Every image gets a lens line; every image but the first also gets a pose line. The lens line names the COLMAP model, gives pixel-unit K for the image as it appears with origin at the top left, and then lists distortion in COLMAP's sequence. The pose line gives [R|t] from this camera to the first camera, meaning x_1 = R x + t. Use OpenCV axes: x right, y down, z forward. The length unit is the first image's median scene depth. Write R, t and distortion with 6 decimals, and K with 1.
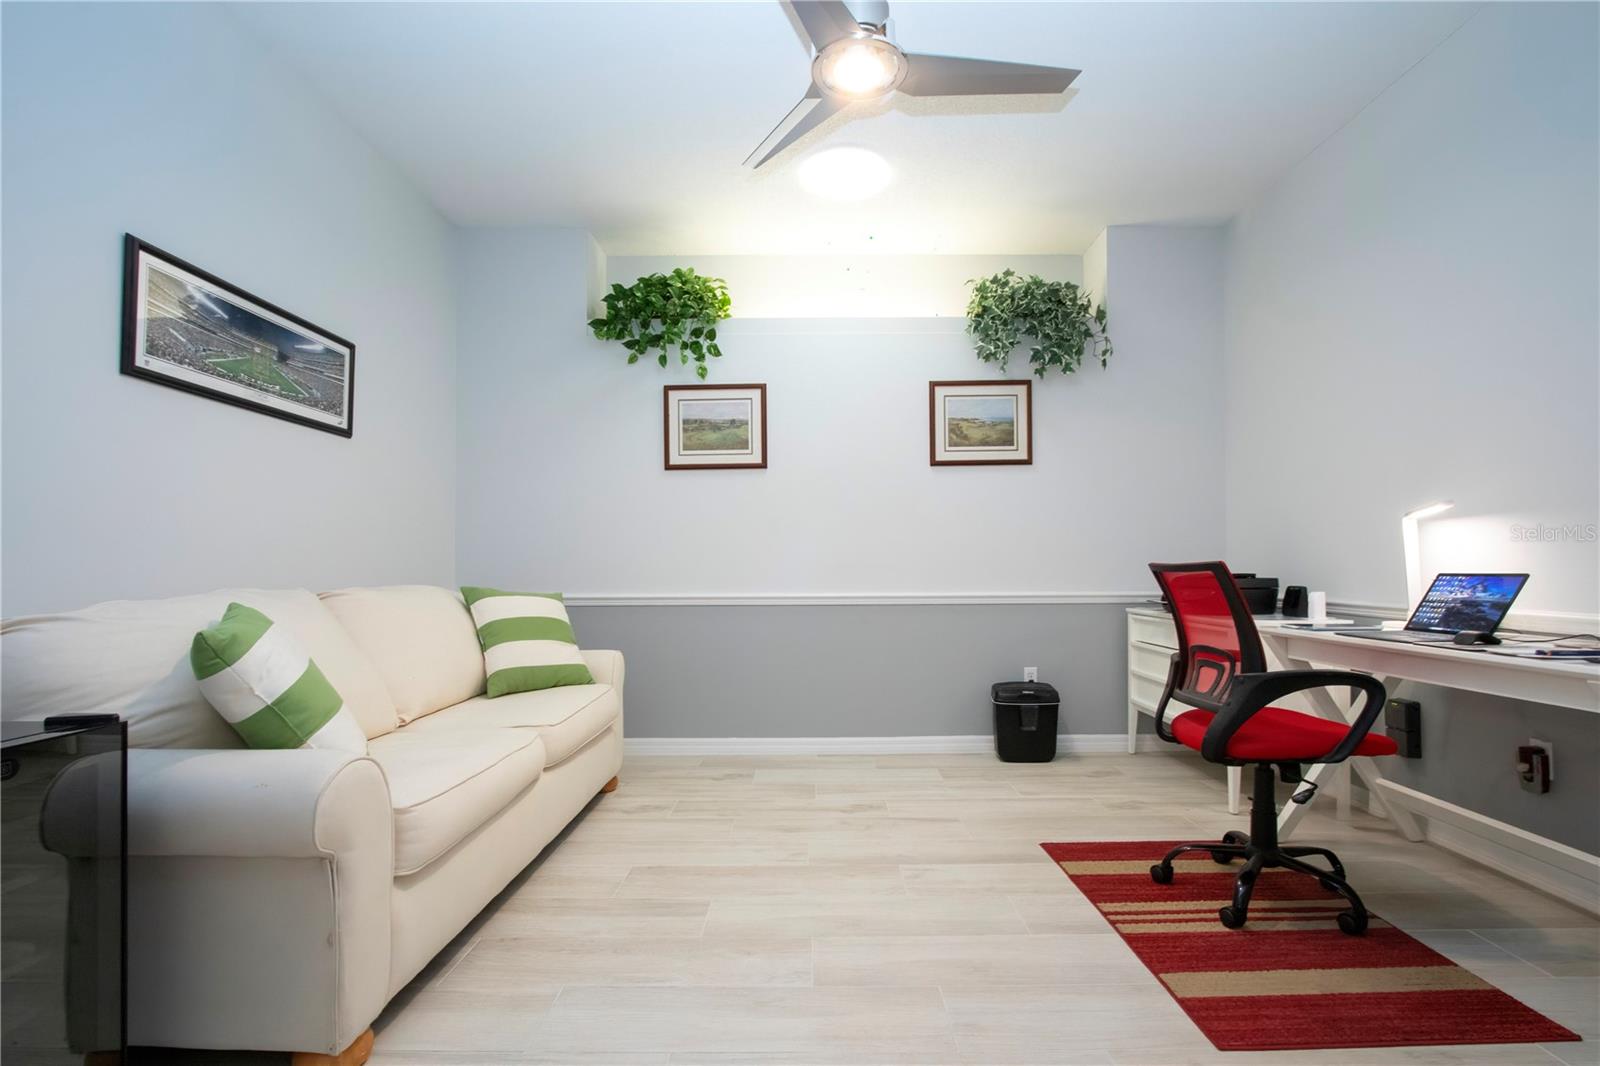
lens RADIAL K [[730.8, 0, 785.4], [0, 730.8, 559.0], [0, 0, 1]] dist [-0.012177, 0.001396]
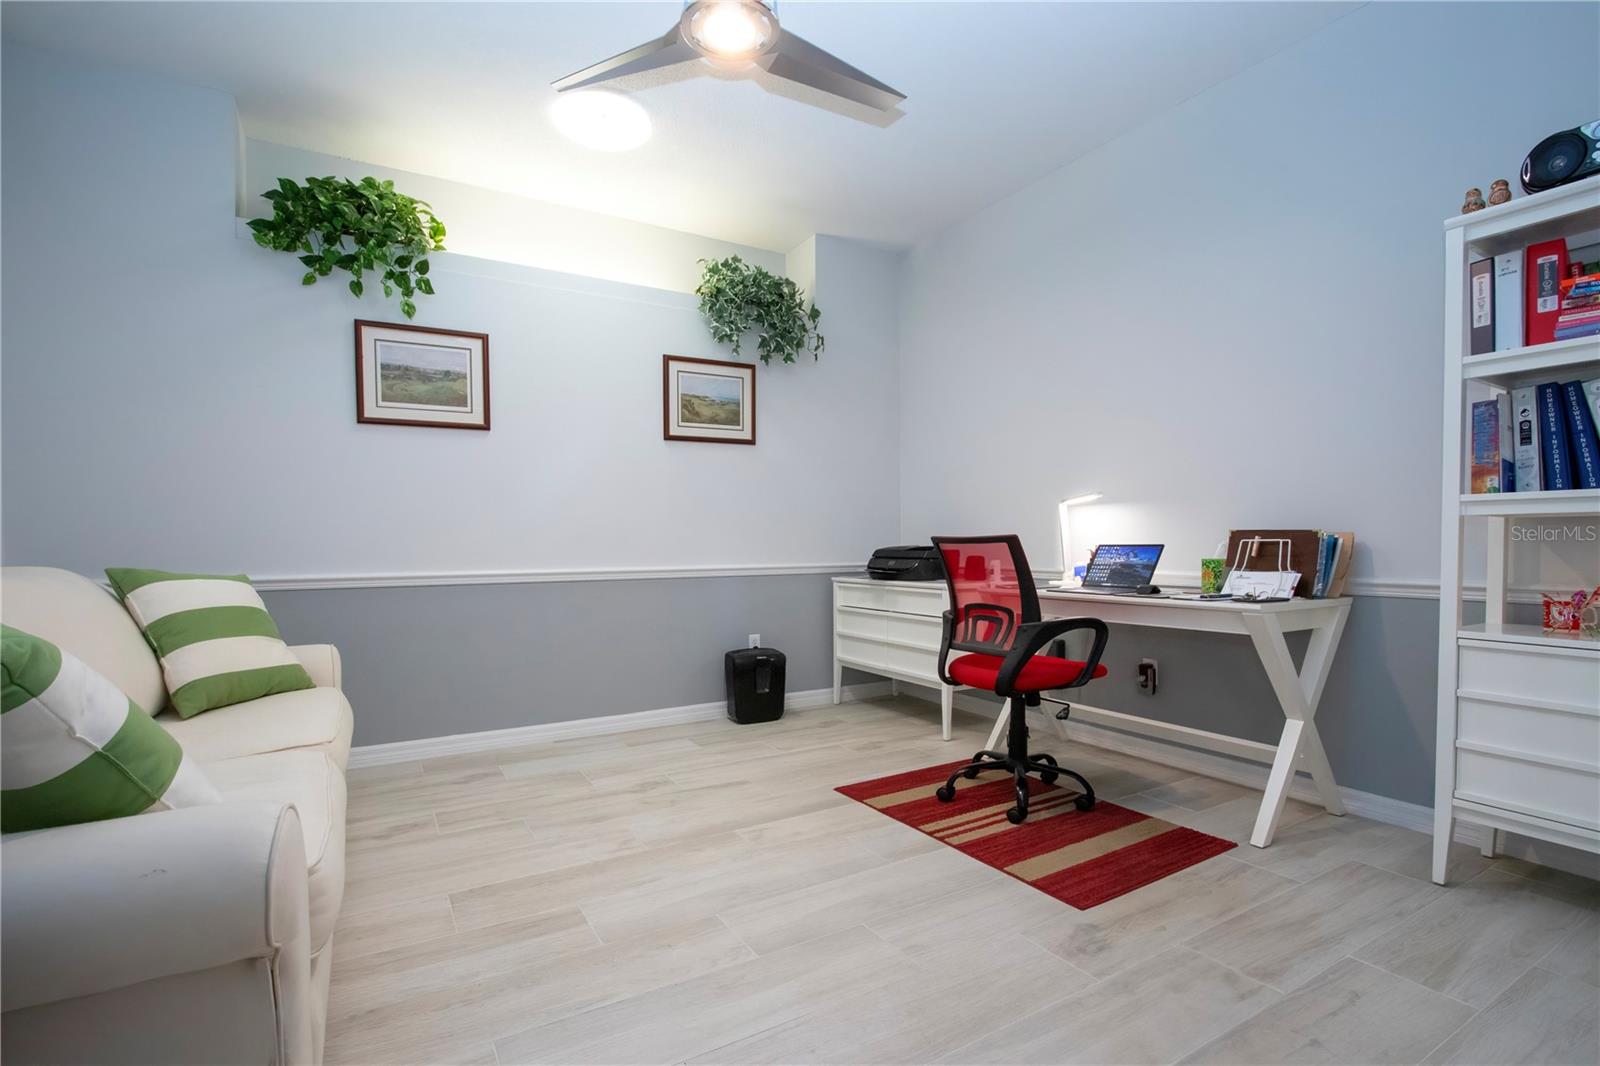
lens RADIAL K [[730.8, 0, 785.4], [0, 730.8, 559.0], [0, 0, 1]] dist [-0.012177, 0.001396]
pose [[0.867066, -0.012300, 0.498041, -0.175522], [-0.004190, 0.999480, 0.031979, 0.002953], [-0.498175, -0.029815, 0.866564, 0.052865]]
